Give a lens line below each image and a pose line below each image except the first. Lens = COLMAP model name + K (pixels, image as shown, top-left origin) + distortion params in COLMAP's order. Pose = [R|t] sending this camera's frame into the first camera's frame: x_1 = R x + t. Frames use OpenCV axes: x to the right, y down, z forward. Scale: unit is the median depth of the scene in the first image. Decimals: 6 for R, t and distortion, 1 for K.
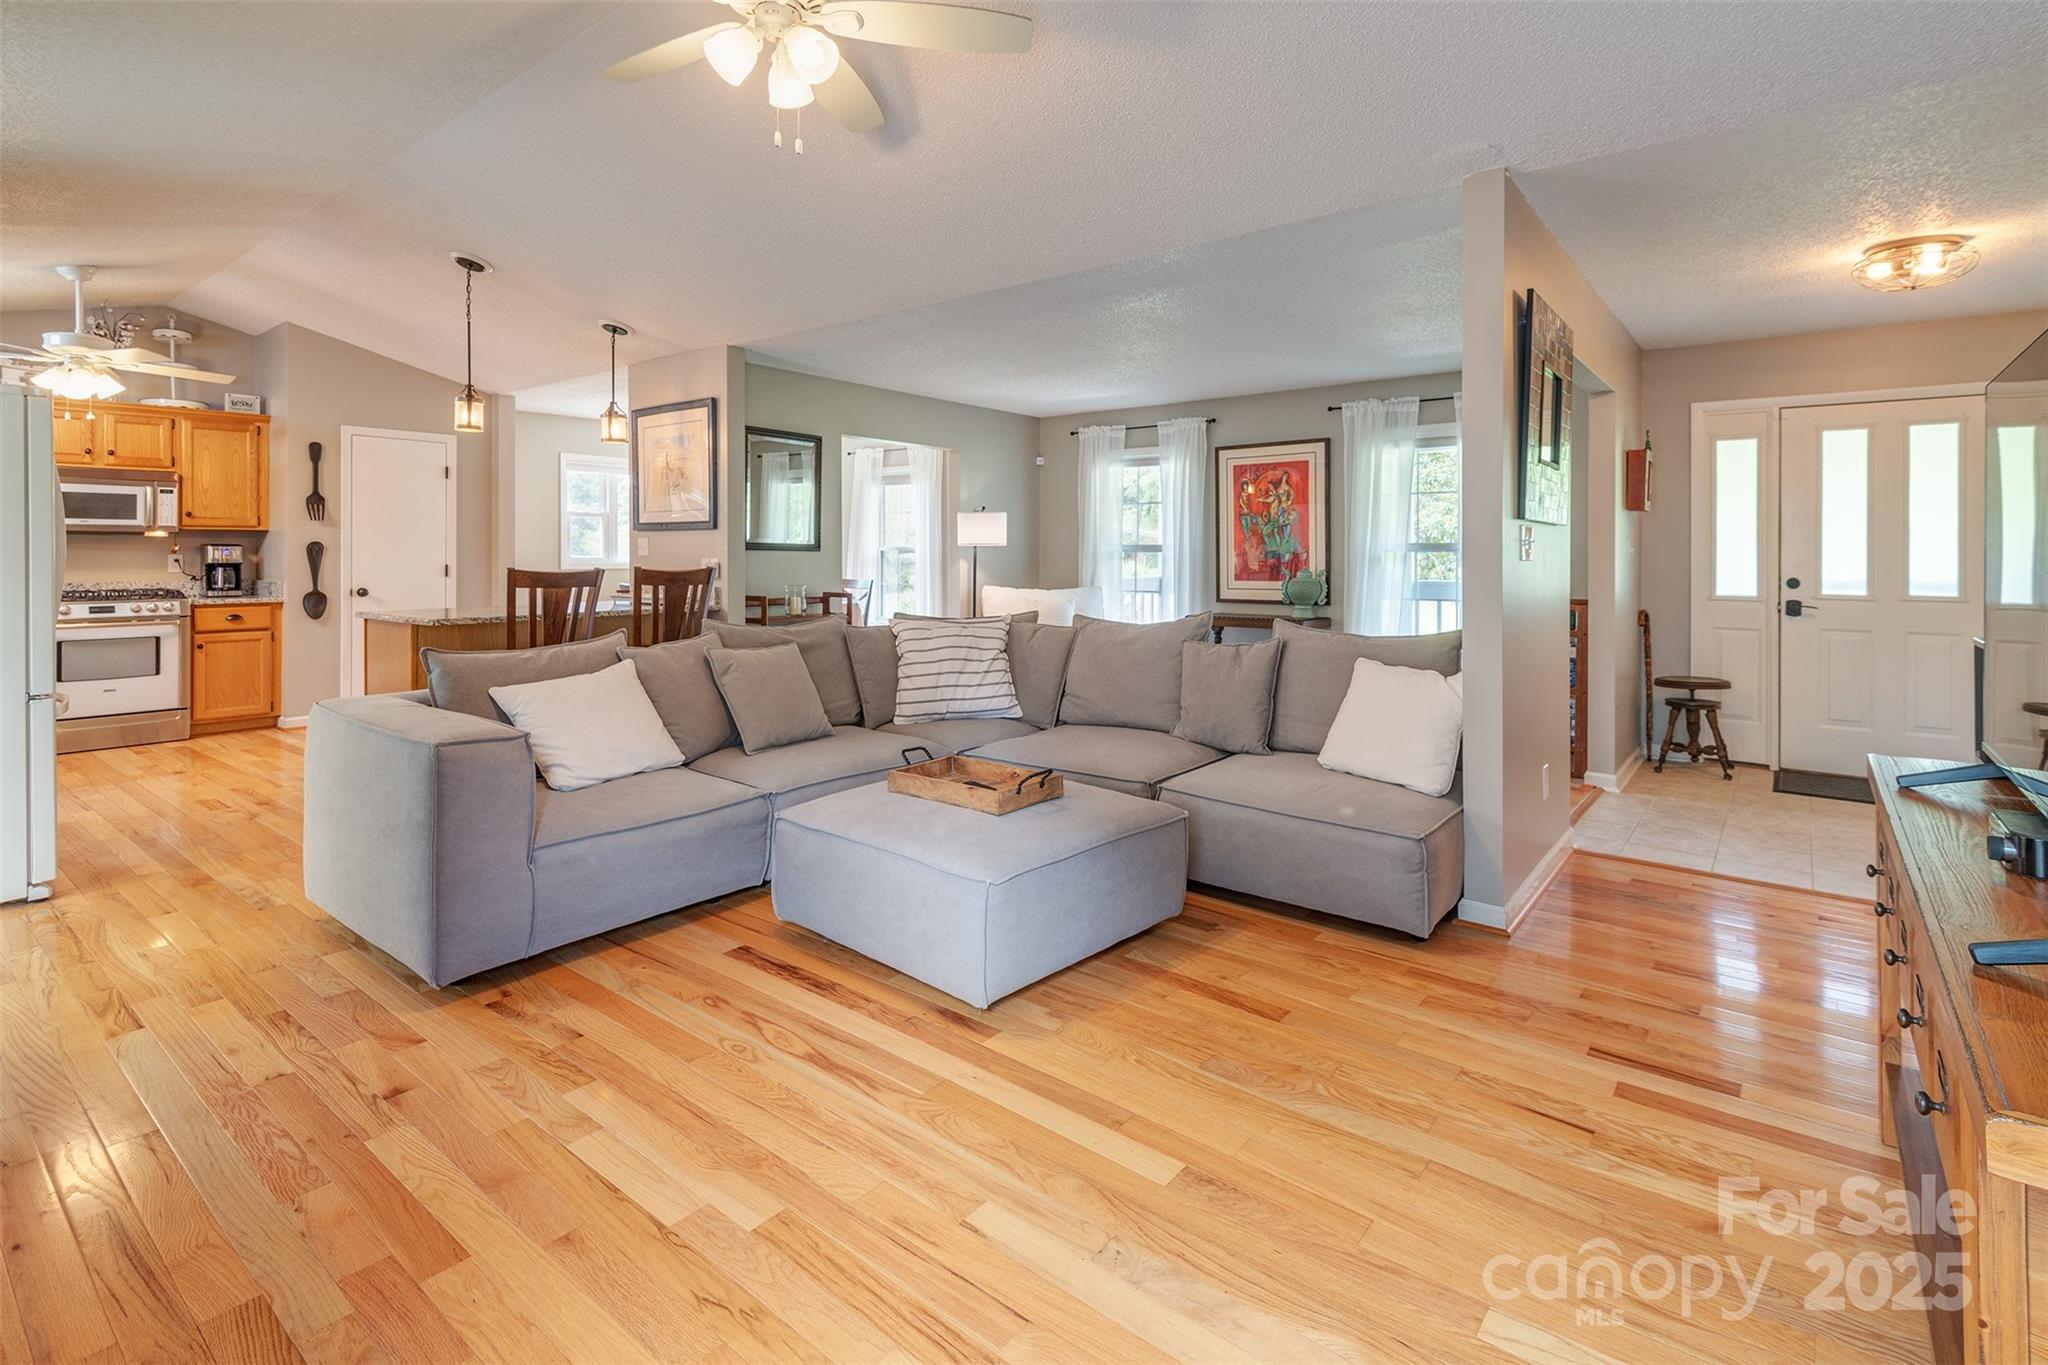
lens RADIAL K [[978.8, 0, 1008.2], [0, 978.8, 547.6], [0, 0, 1]] dist [0.002886, -0.001078]
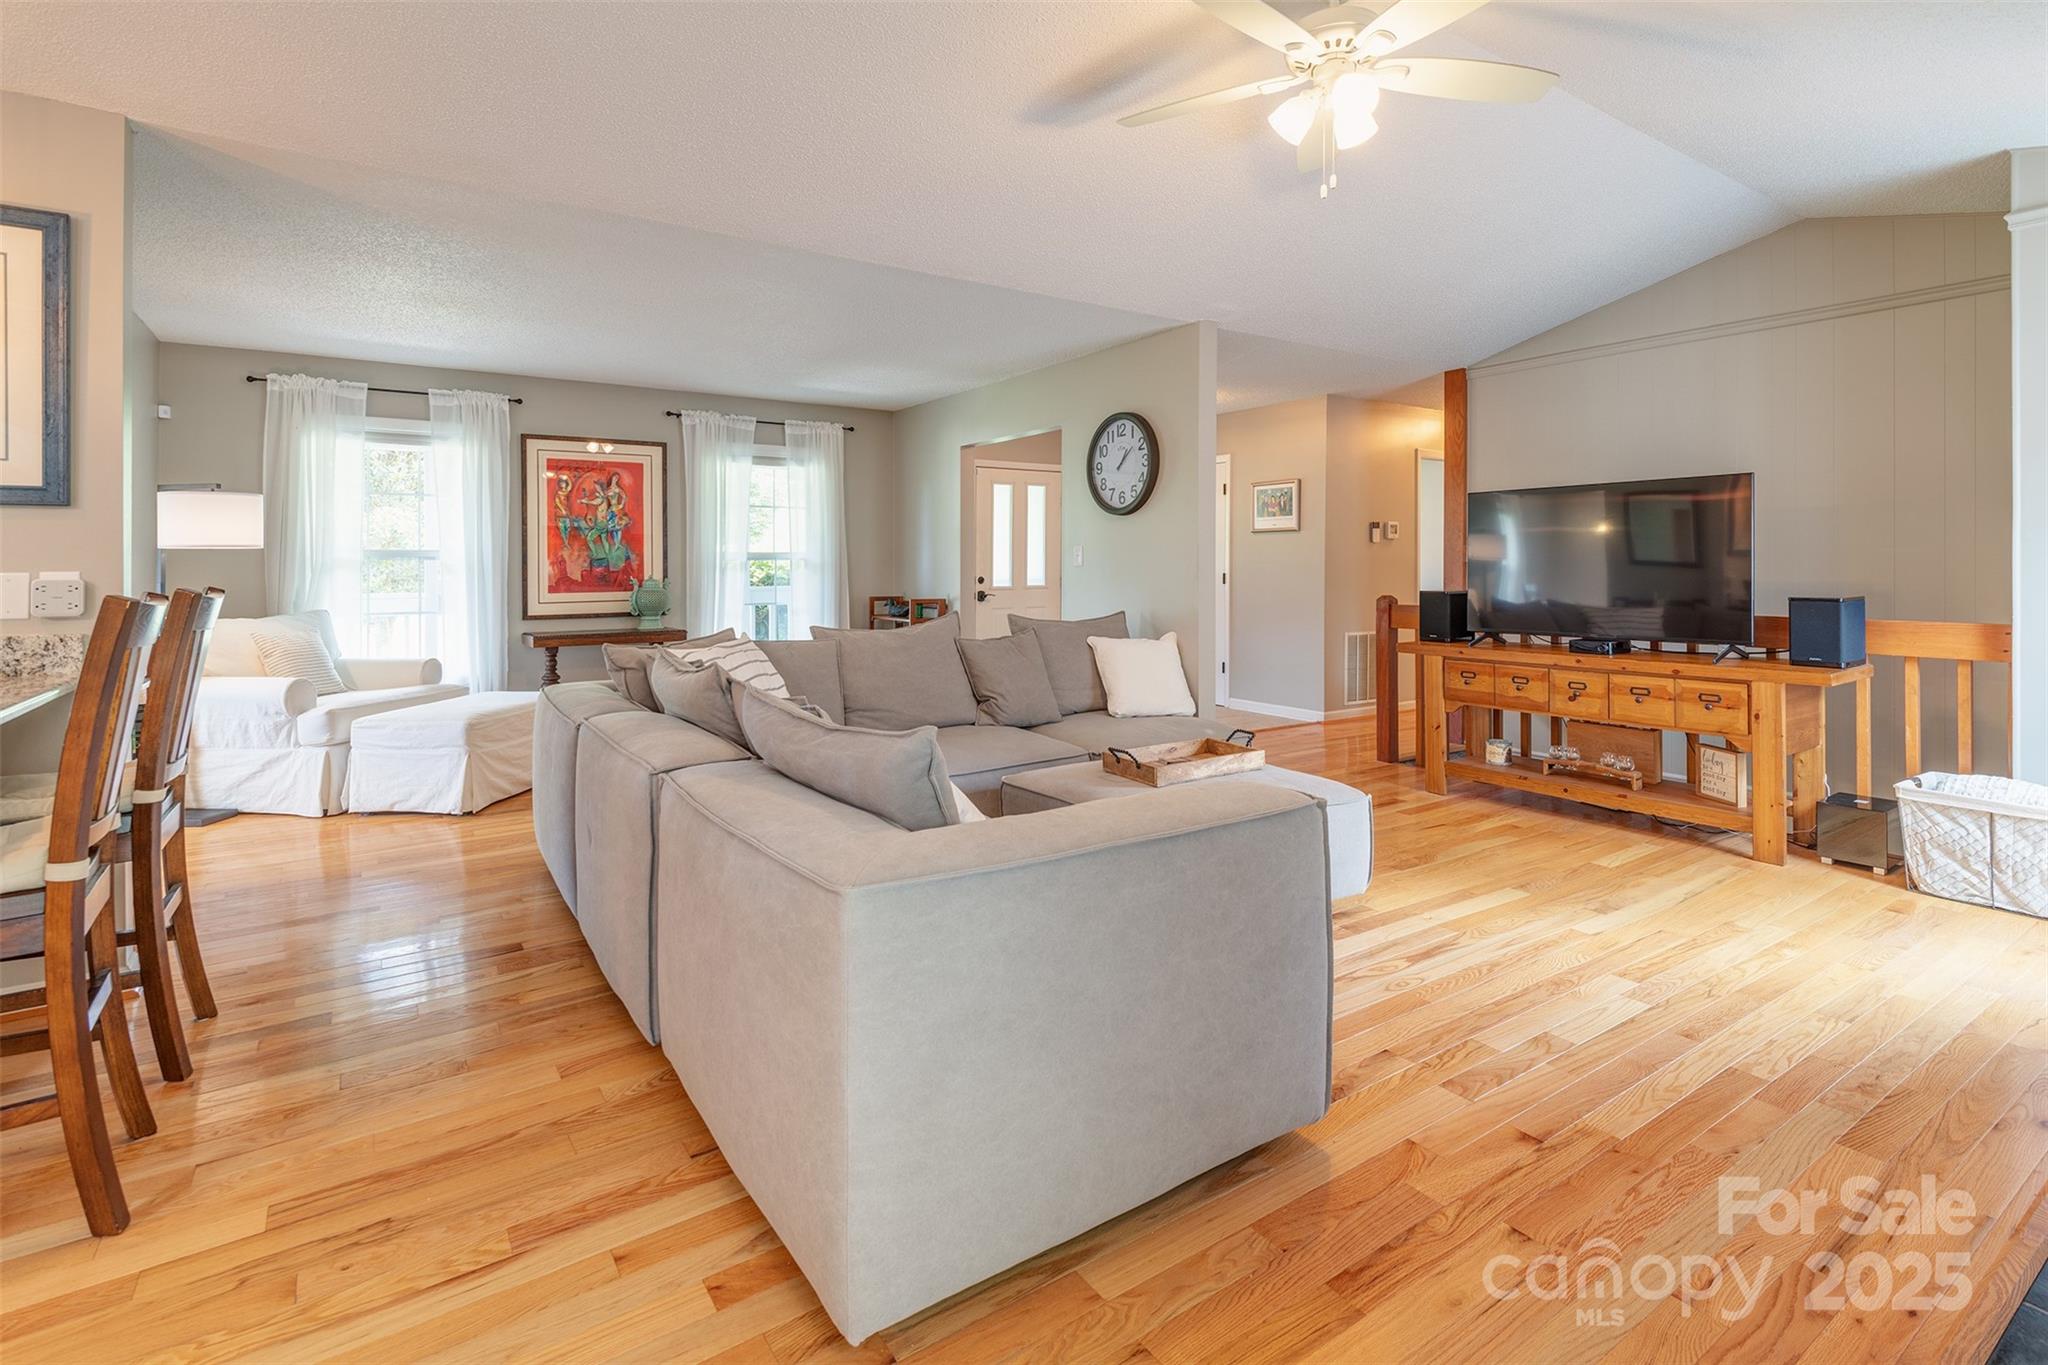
lens RADIAL K [[978.3, 0, 1057.3], [0, 978.3, 544.6], [0, 0, 1]] dist [0.005892, -0.000433]
pose [[0.278093, 0.017866, 0.960388, -0.545093], [-0.002773, 0.999838, -0.017797, 0.006093], [-0.960550, 0.002286, 0.278097, 0.387732]]
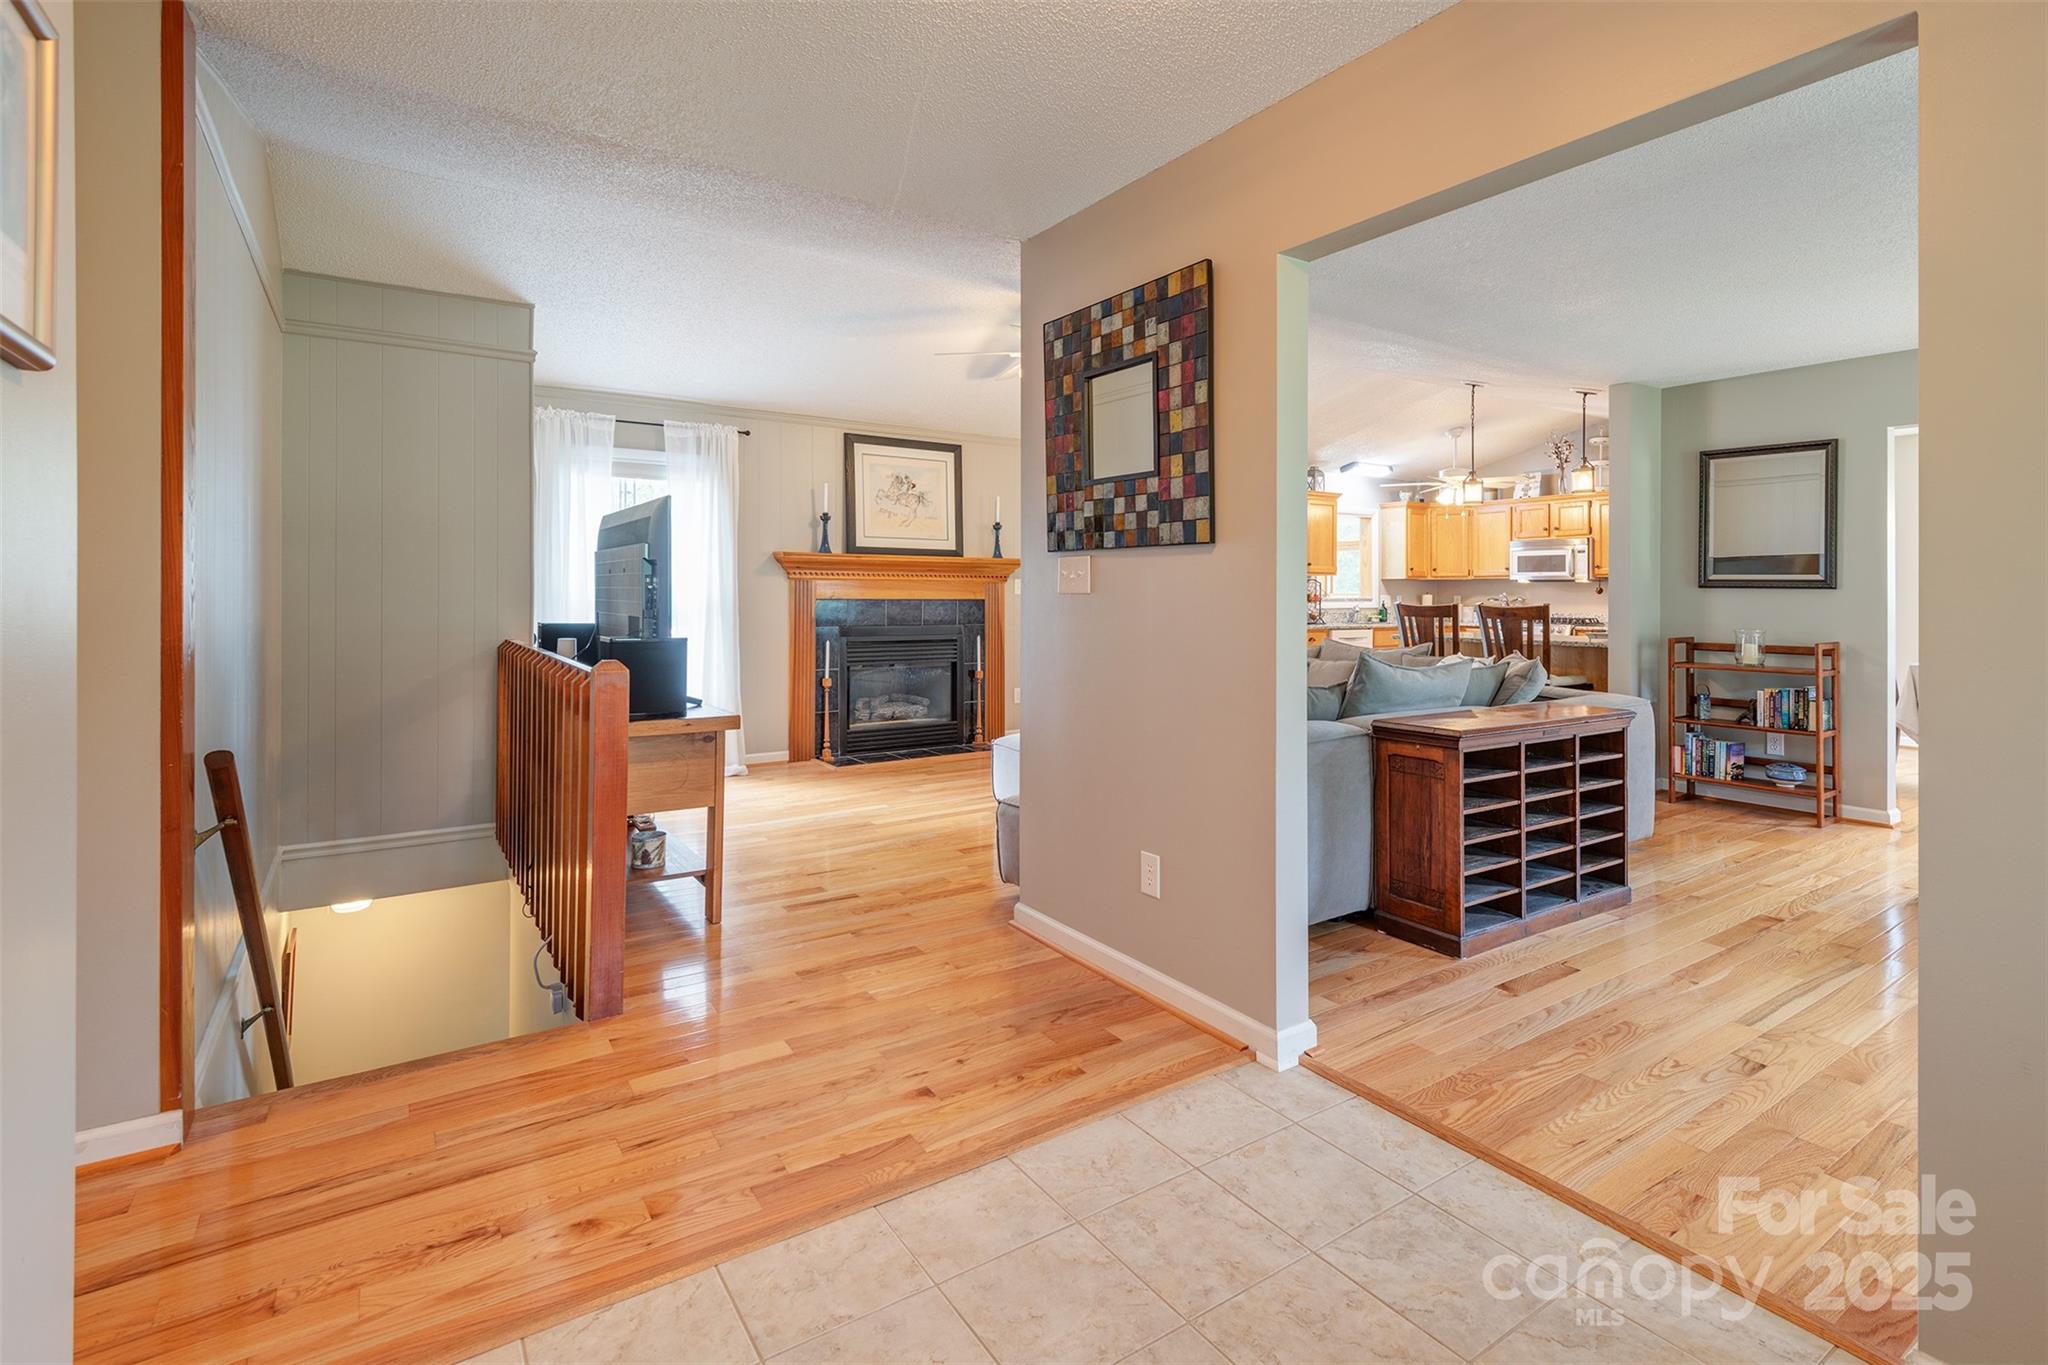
lens RADIAL K [[970.2, 0, 1024.5], [0, 970.2, 595.0], [0, 0, 1]] dist [0.002323, -0.000792]
pose [[-0.316786, -0.001819, -0.948495, 0.765223], [0.001943, 0.999995, -0.002567, 0.009284], [0.948495, -0.002656, -0.316781, 0.660228]]
